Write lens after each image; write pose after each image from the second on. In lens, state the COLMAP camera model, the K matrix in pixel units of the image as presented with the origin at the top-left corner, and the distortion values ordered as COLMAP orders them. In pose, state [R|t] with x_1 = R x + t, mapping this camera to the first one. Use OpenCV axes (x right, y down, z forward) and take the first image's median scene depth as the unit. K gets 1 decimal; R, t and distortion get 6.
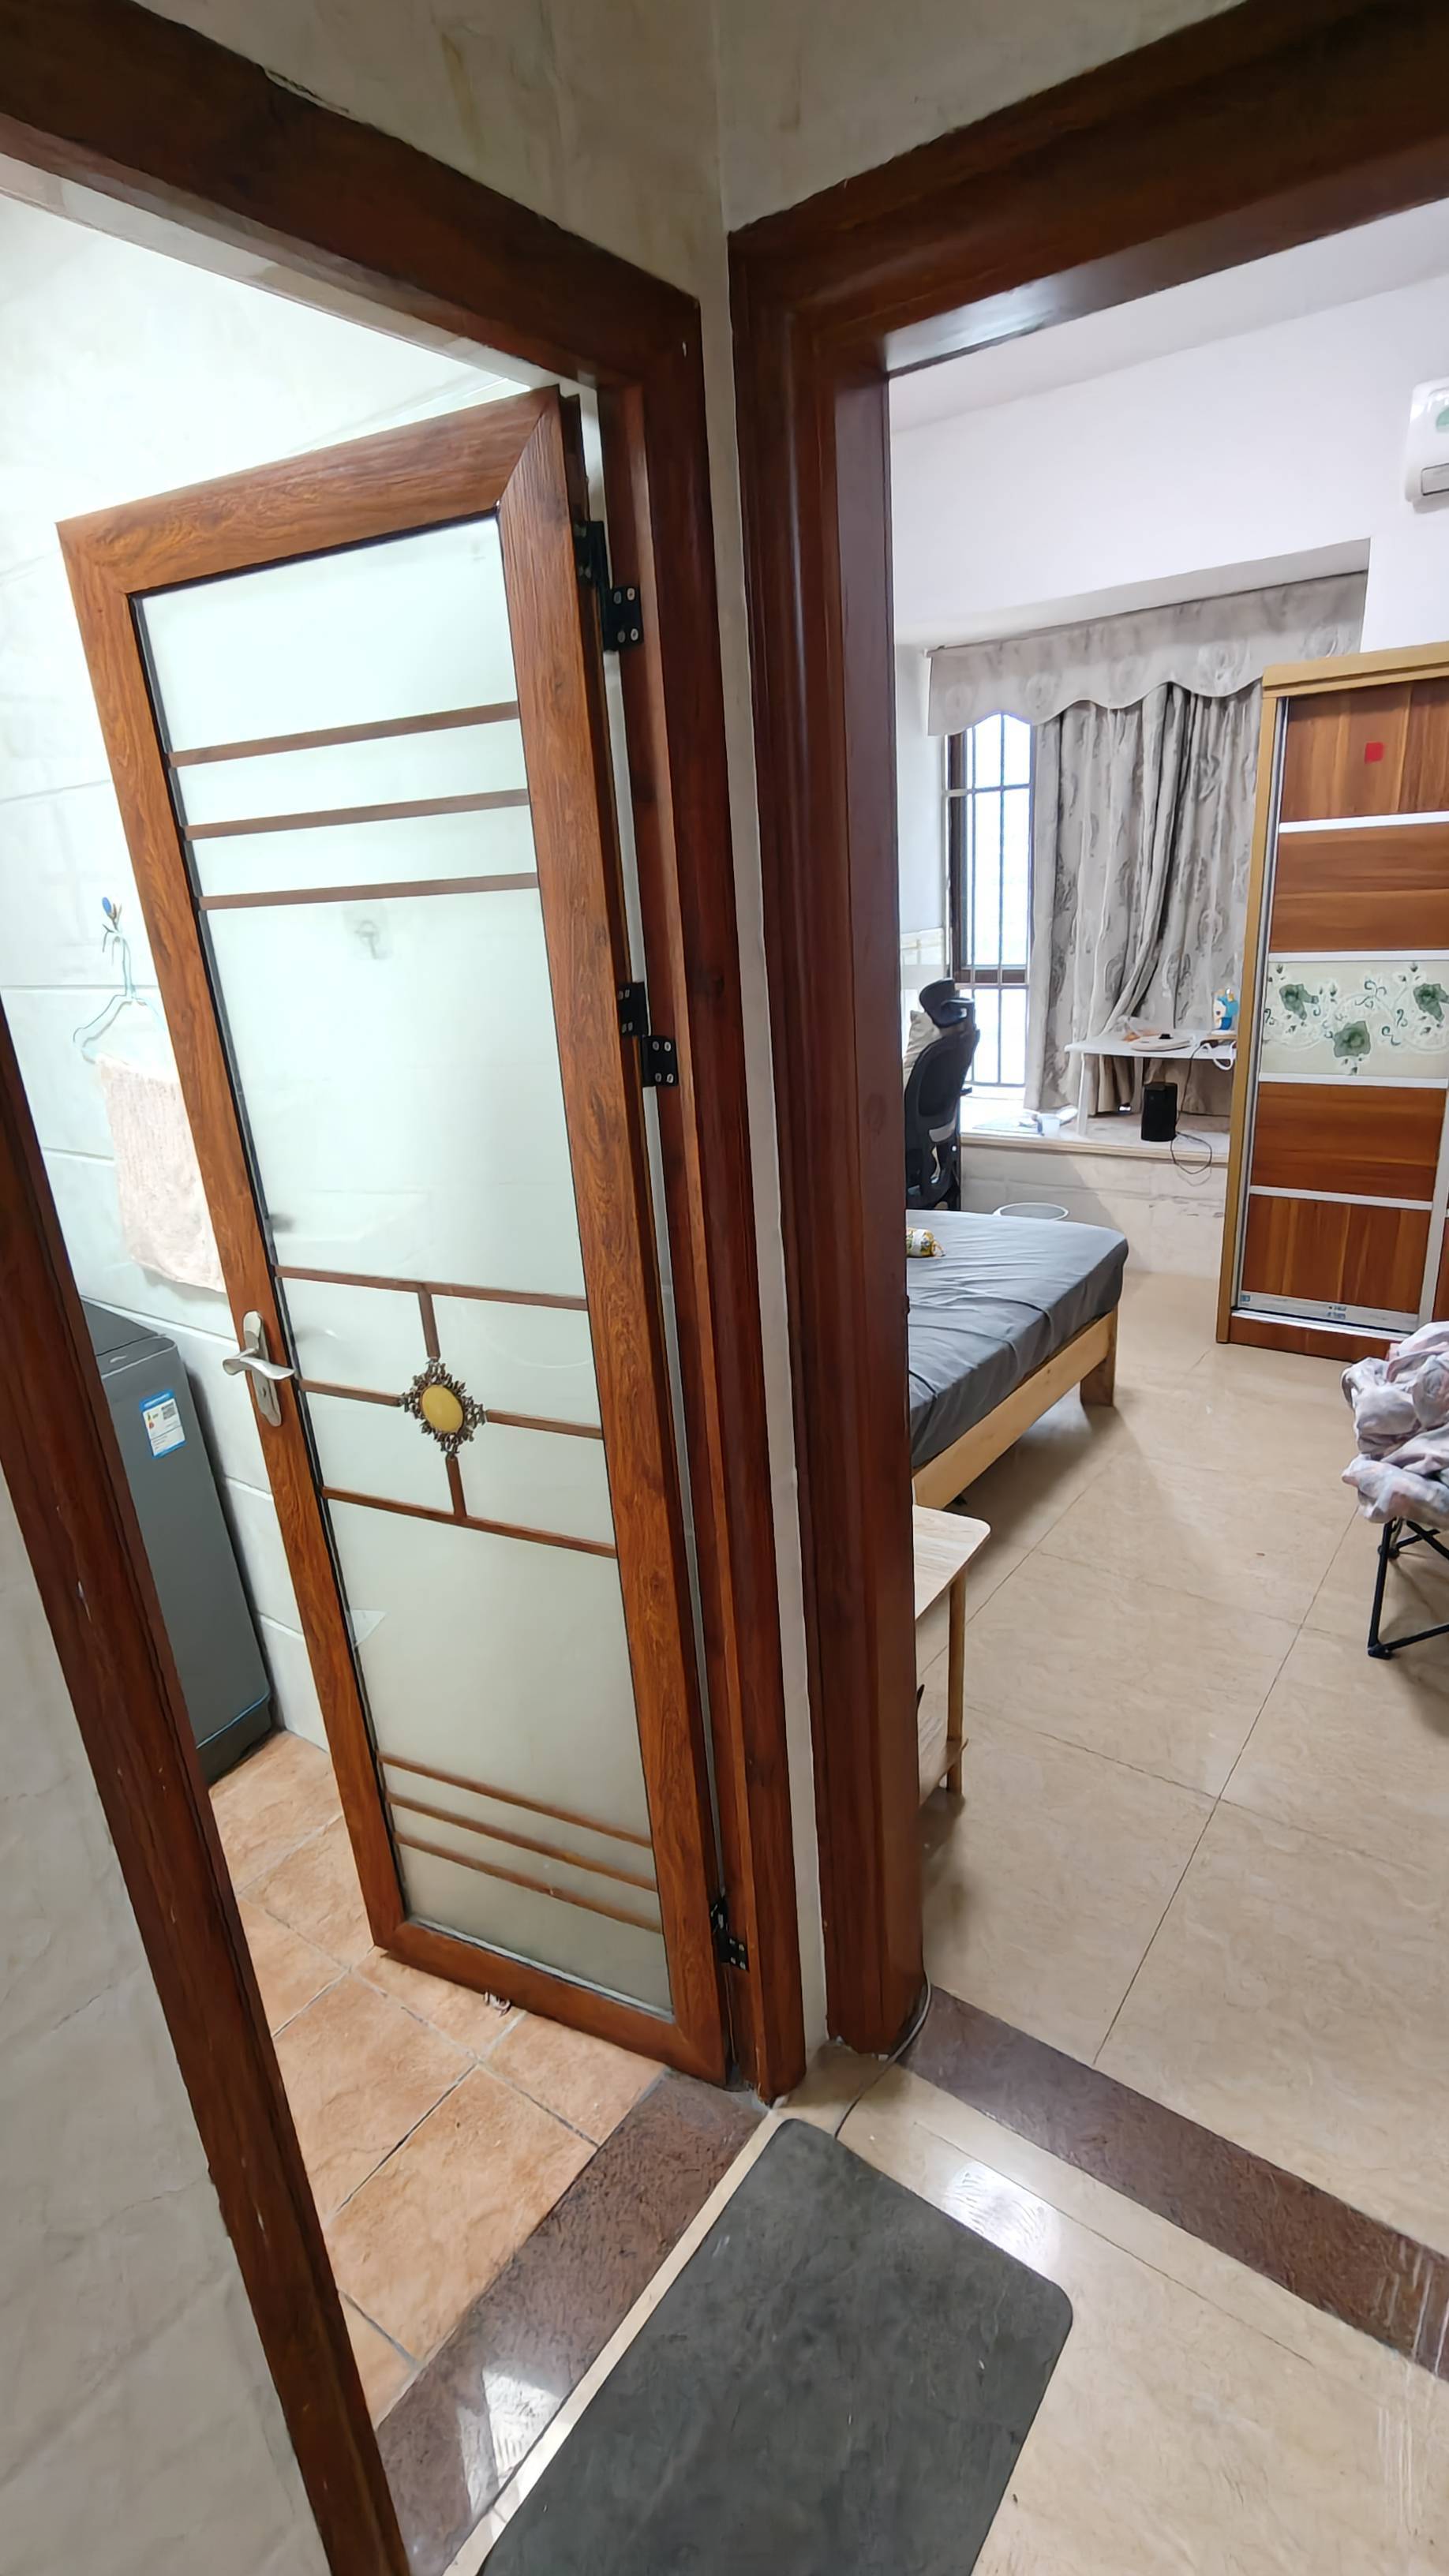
lens RADIAL K [[1199.4, 0, 737.1], [0, 1199.4, 1296.2], [0, 0, 1]] dist [-0.009655, 0.005576]
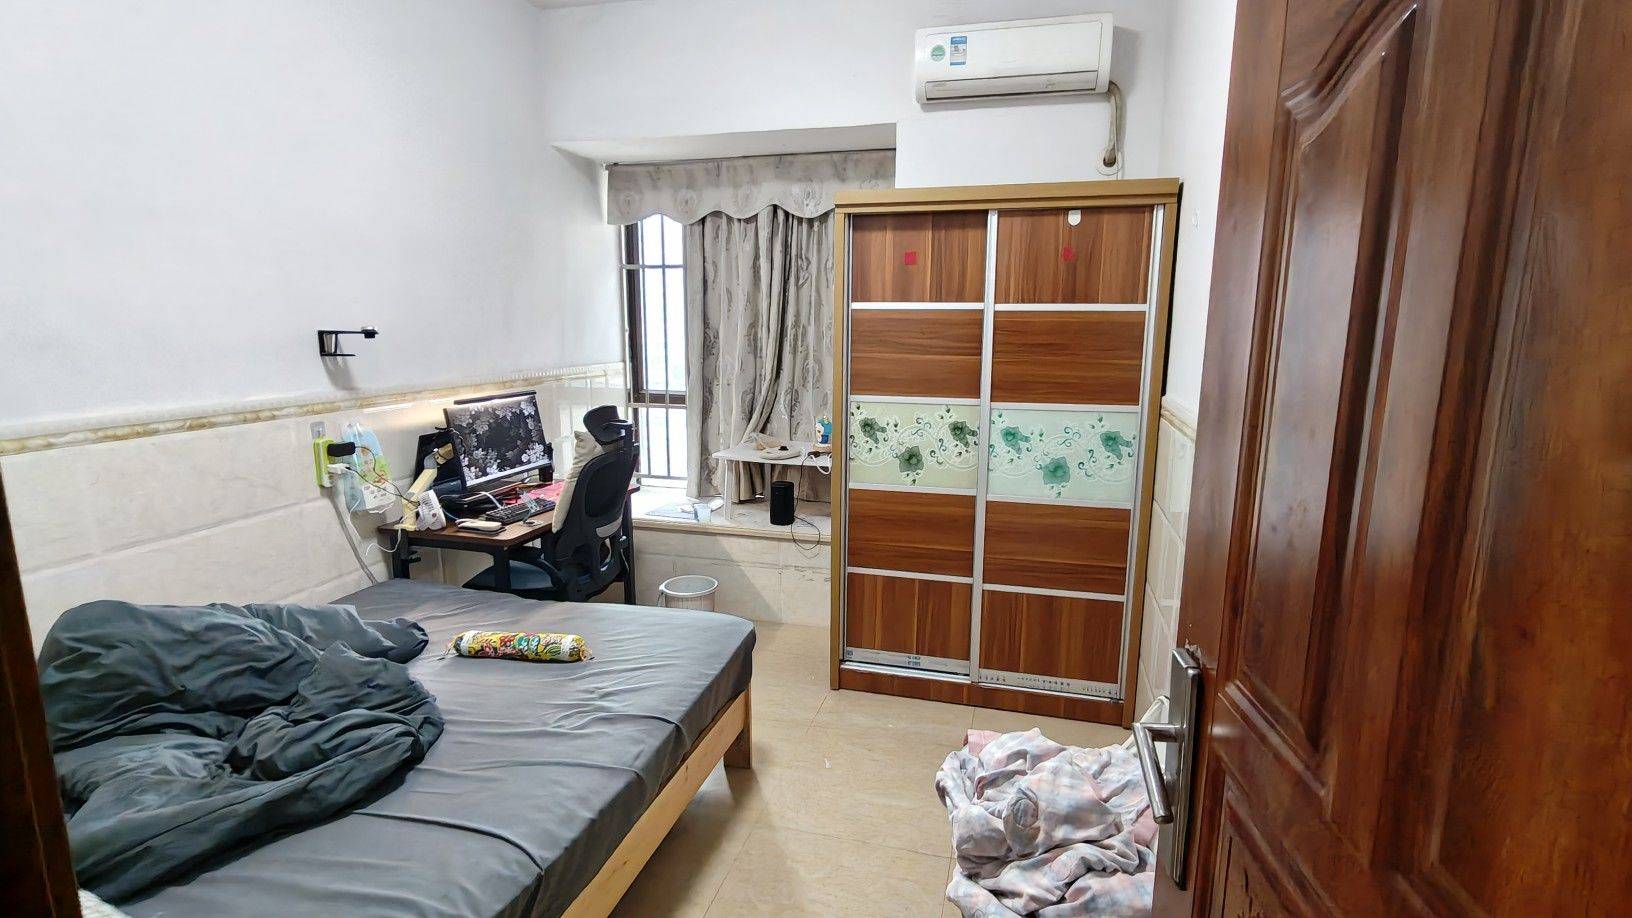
lens RADIAL K [[759.9, 0, 816.0], [0, 759.9, 459.0], [0, 0, 1]] dist [-0.009655, 0.005576]
pose [[0.934775, 0.003971, 0.355217, 0.087828], [0.054911, 0.986304, -0.155528, -0.070418], [-0.350970, 0.164889, 0.921755, 0.198551]]
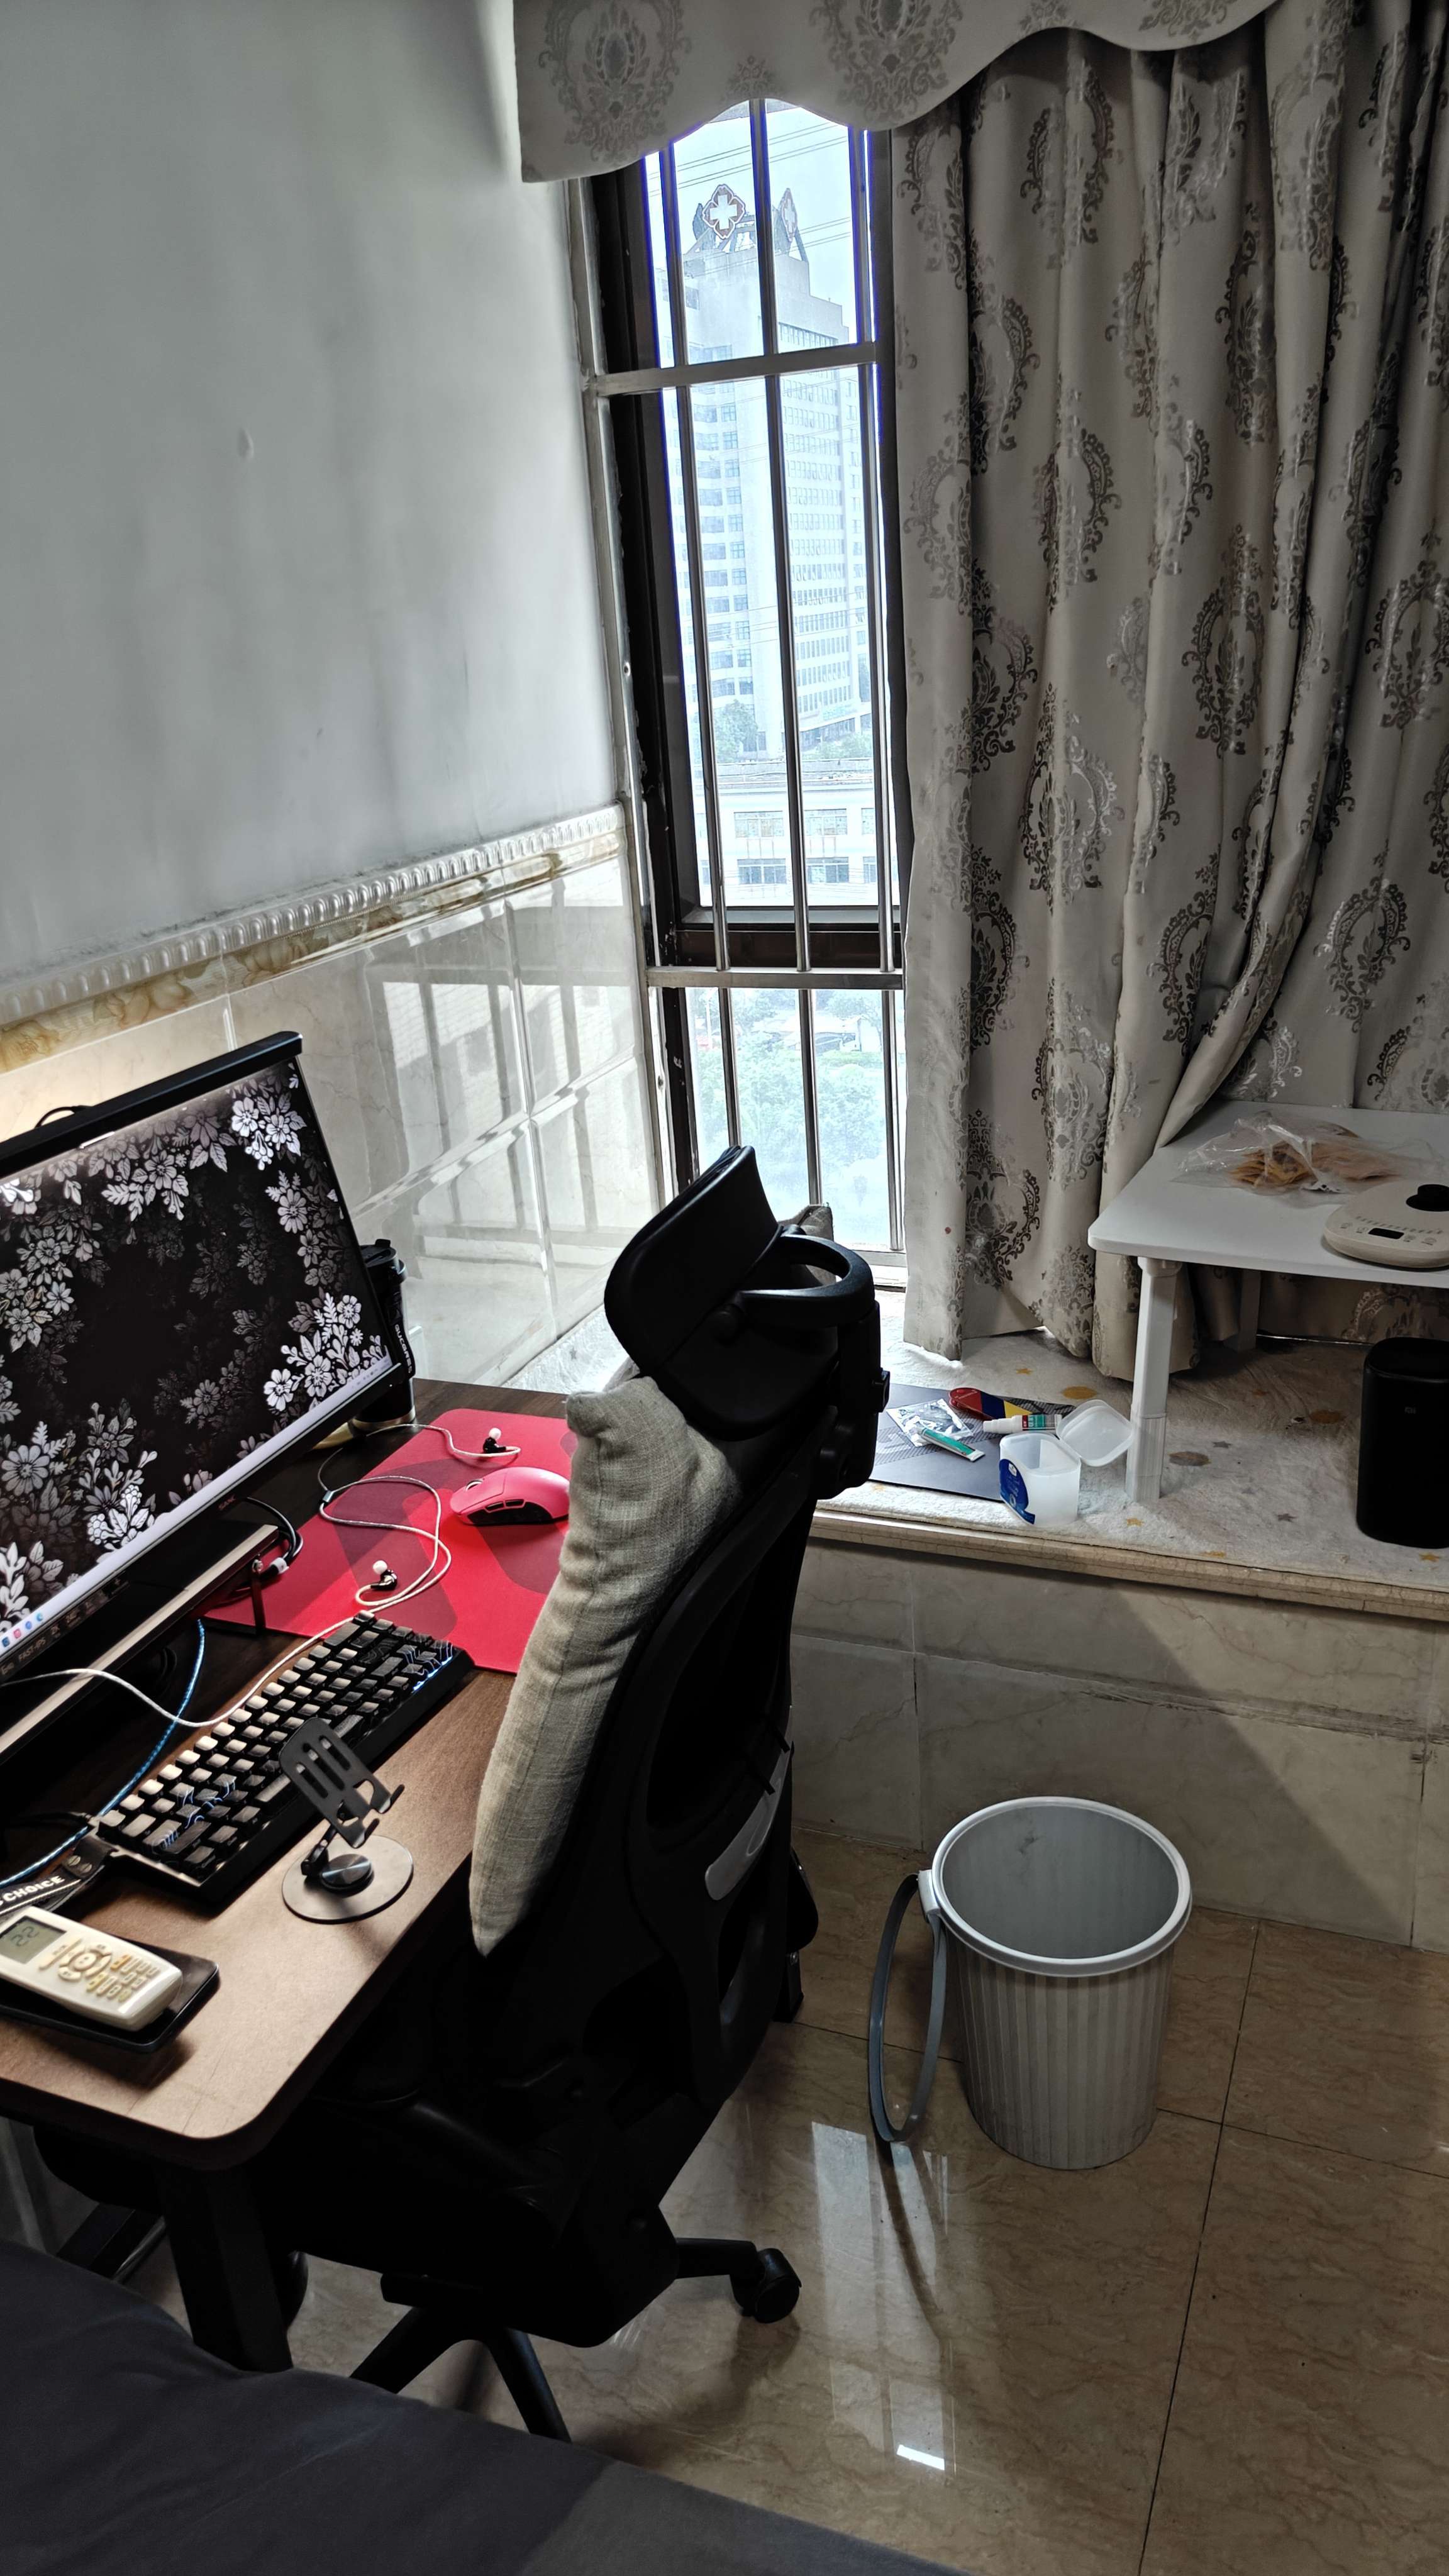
lens RADIAL K [[1792.9, 0, 724.5], [0, 1792.9, 1288.0], [0, 0, 1]] dist [0.015717, -0.000040]
pose [[0.969919, -0.090188, 0.226104, 0.092496], [0.086912, 0.995917, 0.024420, -0.226075], [-0.227383, -0.004034, 0.973797, 0.628659]]
